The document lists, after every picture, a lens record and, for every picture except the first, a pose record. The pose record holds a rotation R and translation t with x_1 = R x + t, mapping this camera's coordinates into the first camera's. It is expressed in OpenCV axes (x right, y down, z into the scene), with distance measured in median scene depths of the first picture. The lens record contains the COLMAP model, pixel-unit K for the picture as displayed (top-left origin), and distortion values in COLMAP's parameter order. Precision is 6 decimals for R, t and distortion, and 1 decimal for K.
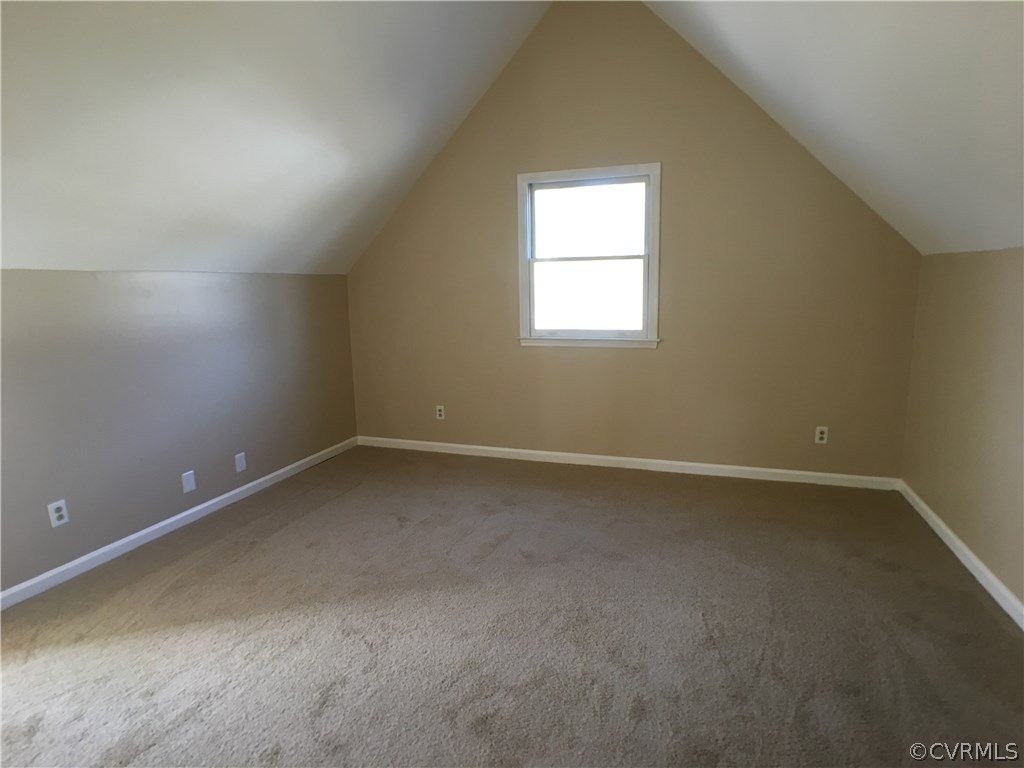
lens RADIAL K [[563.8, 0, 515.0], [0, 563.8, 385.0], [0, 0, 1]] dist [-0.035342, 0.012912]
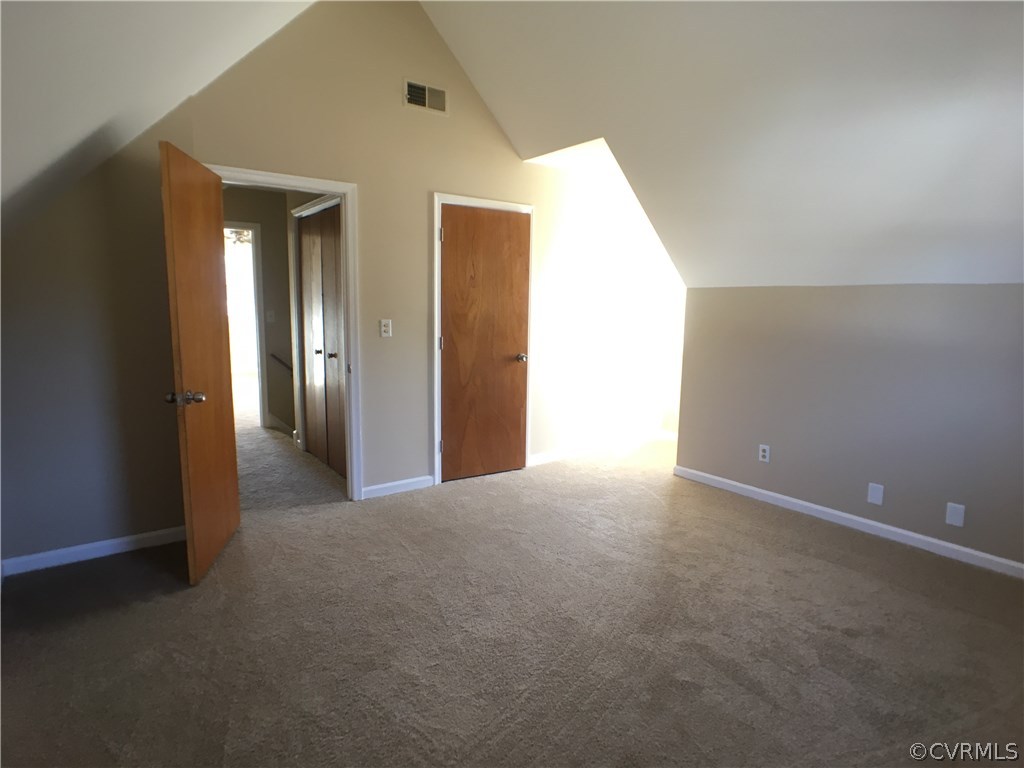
lens RADIAL K [[563.8, 0, 514.0], [0, 563.8, 382.8], [0, 0, 1]] dist [-0.035342, 0.012912]
pose [[-0.562287, 0.132372, -0.816278, 0.663291], [-0.148858, 0.954778, 0.257372, -0.207648], [0.813434, 0.266227, -0.517155, 1.087944]]
